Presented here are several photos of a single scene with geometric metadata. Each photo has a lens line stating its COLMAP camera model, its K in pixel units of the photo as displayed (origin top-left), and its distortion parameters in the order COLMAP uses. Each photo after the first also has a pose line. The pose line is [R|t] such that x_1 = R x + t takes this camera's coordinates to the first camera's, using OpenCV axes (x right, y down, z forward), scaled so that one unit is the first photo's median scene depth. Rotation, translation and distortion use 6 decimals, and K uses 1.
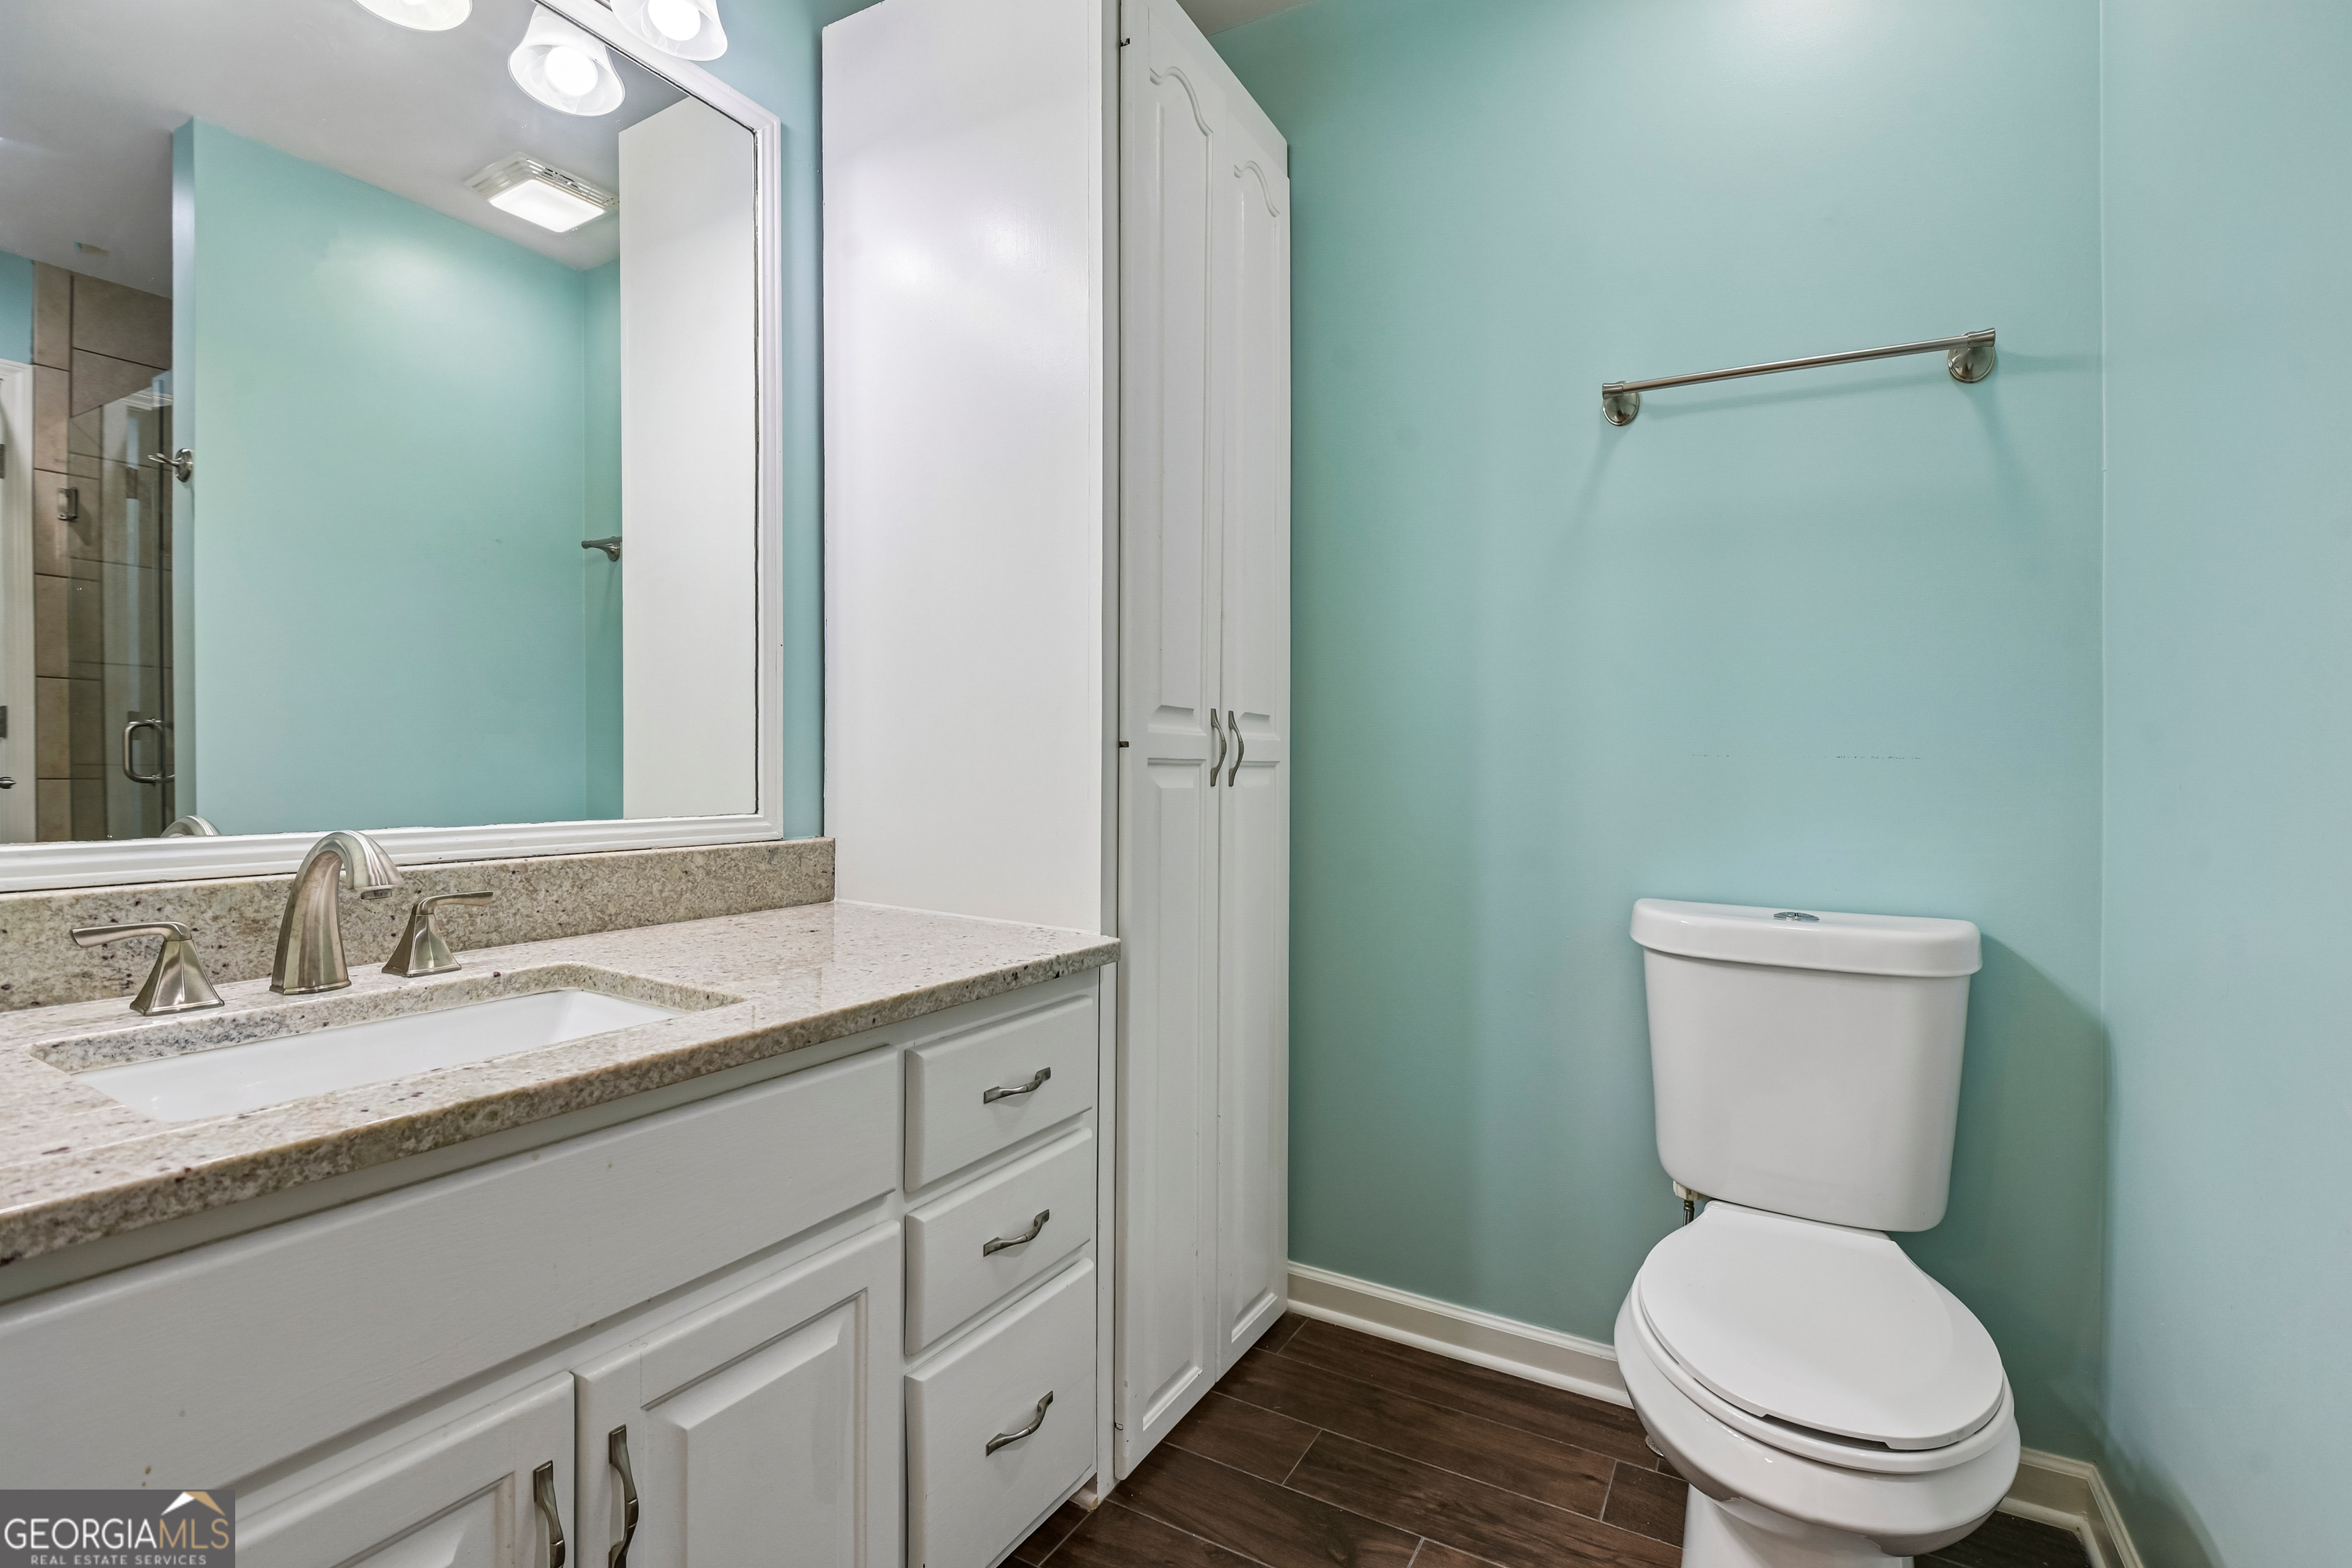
lens RADIAL K [[1079.9, 0, 1182.4], [0, 1079.9, 781.8], [0, 0, 1]] dist [-0.002273, -0.008199]
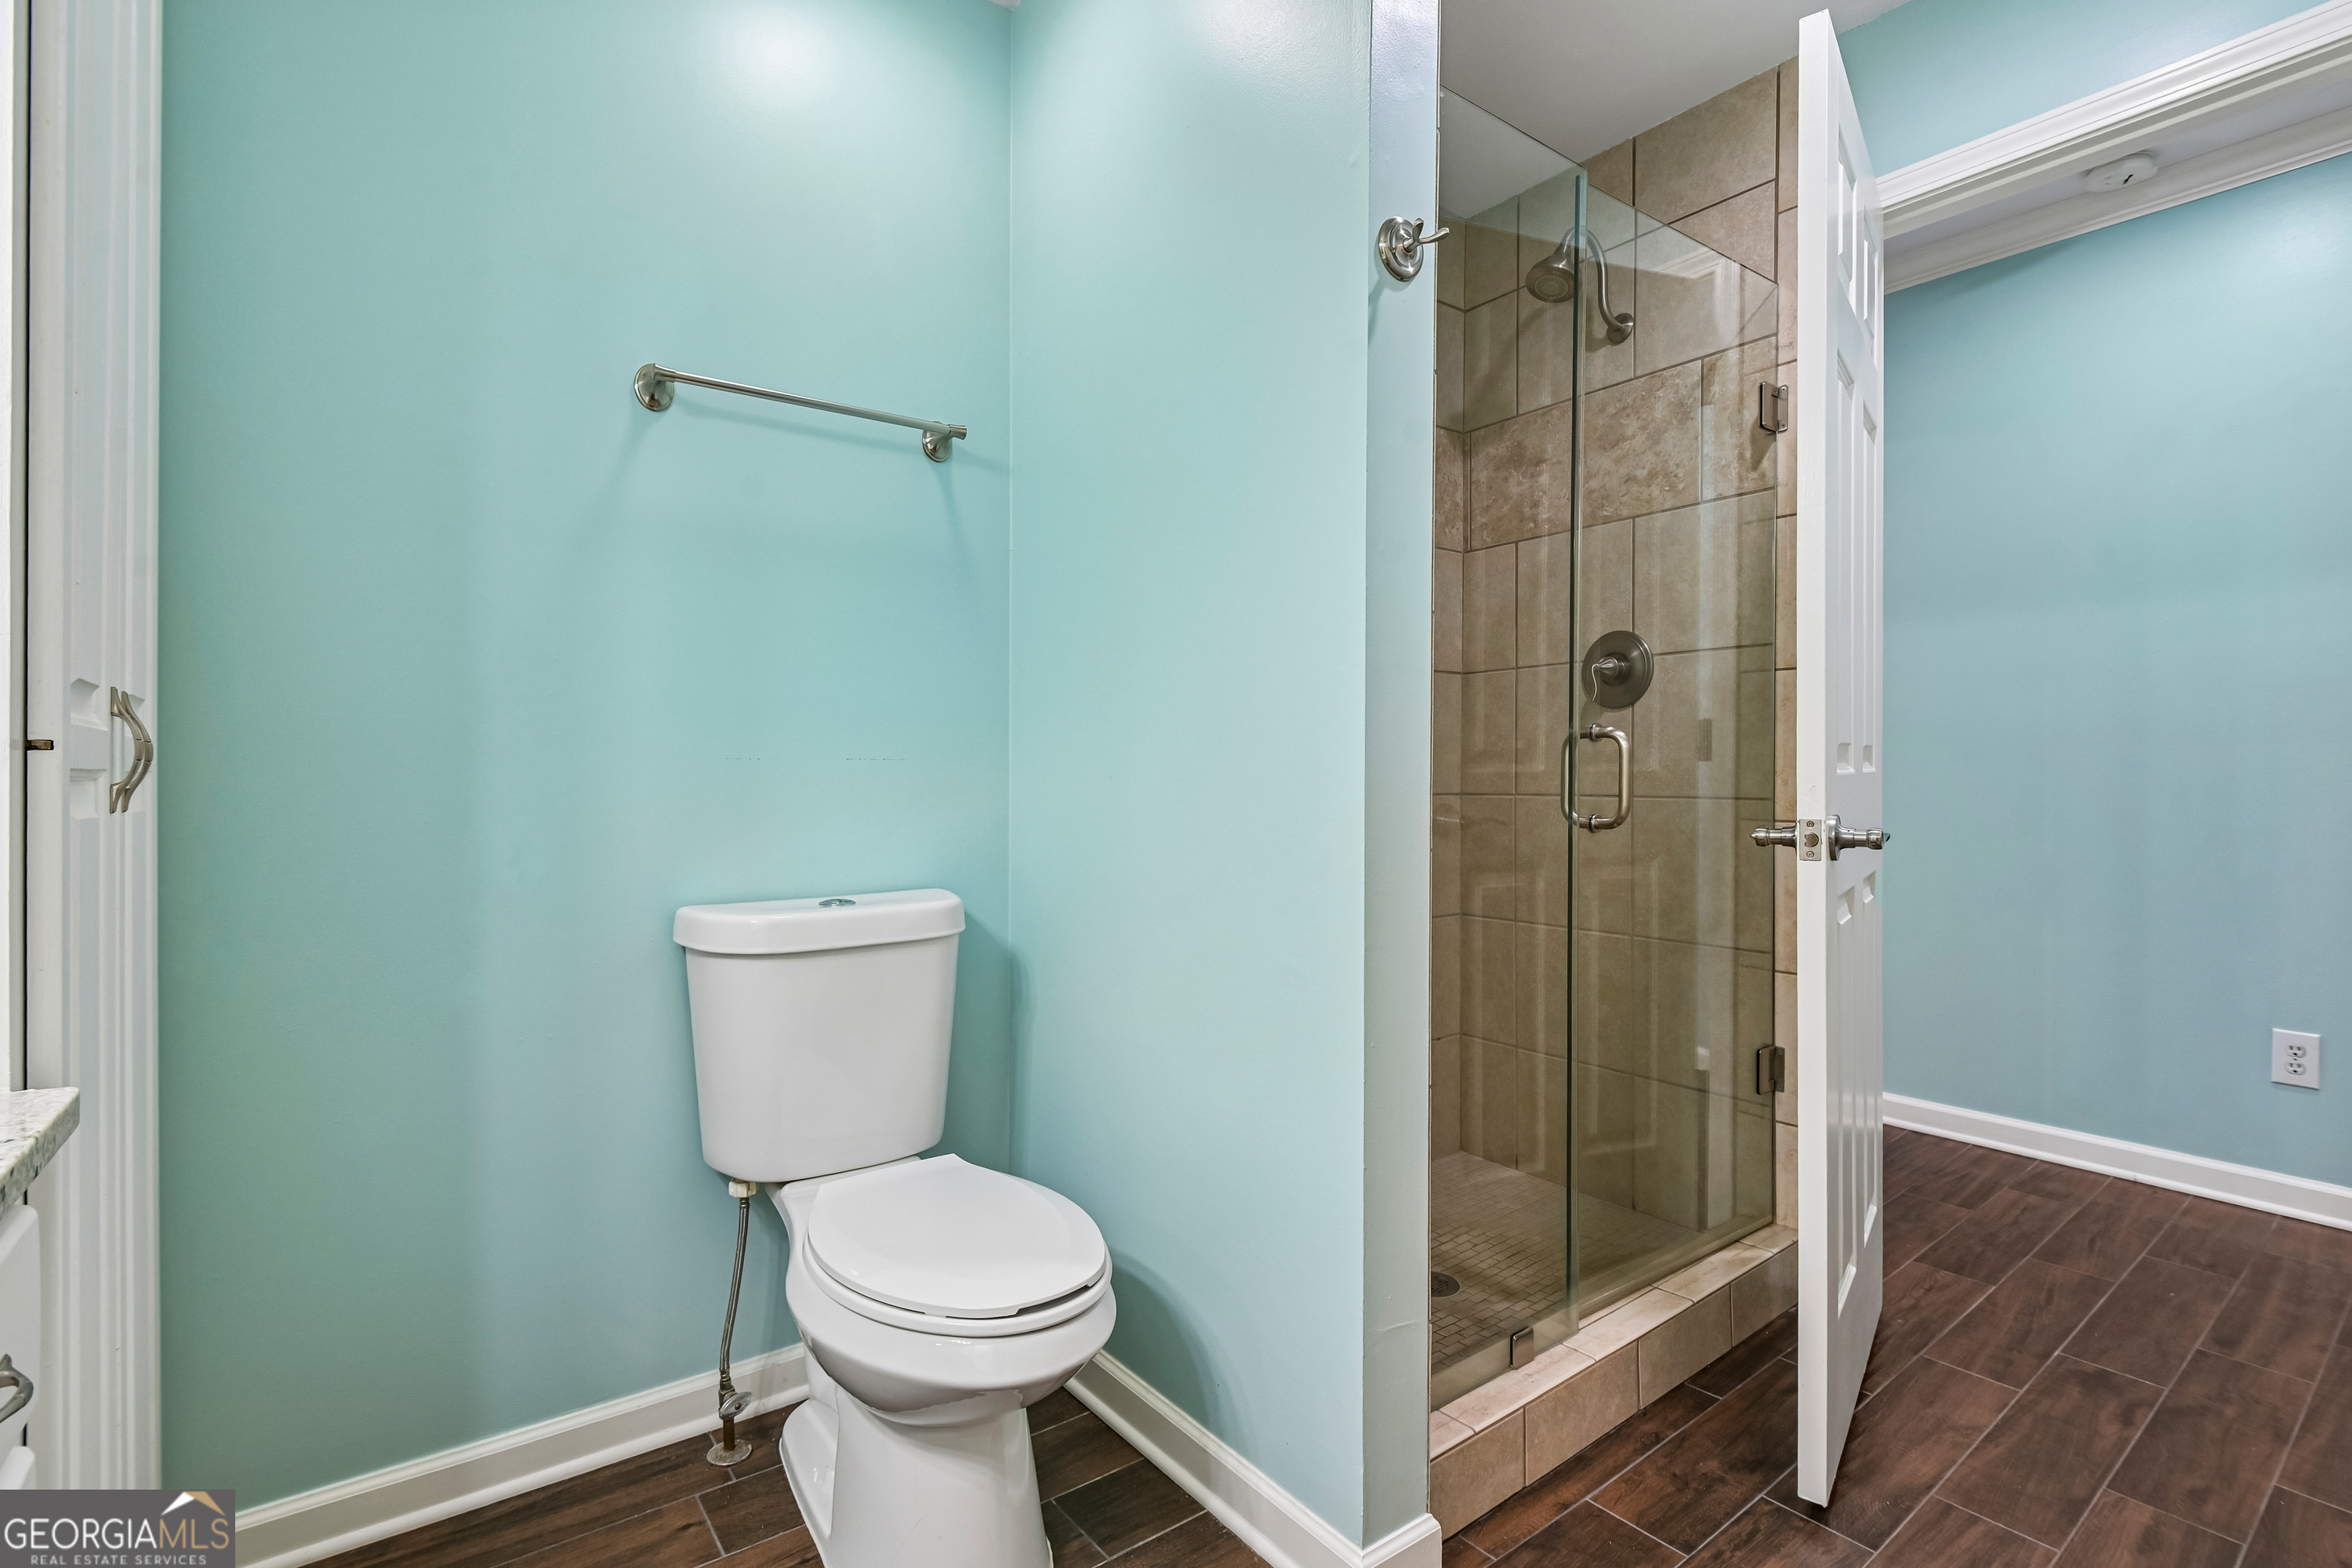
lens RADIAL K [[1116.8, 0, 1170.7], [0, 1116.8, 766.2], [0, 0, 1]] dist [-0.002932, 0.006069]
pose [[0.420134, -0.011843, 0.907385, -0.321200], [0.020240, 0.999788, 0.003677, -0.012782], [-0.907237, 0.016821, 0.420284, 0.194746]]
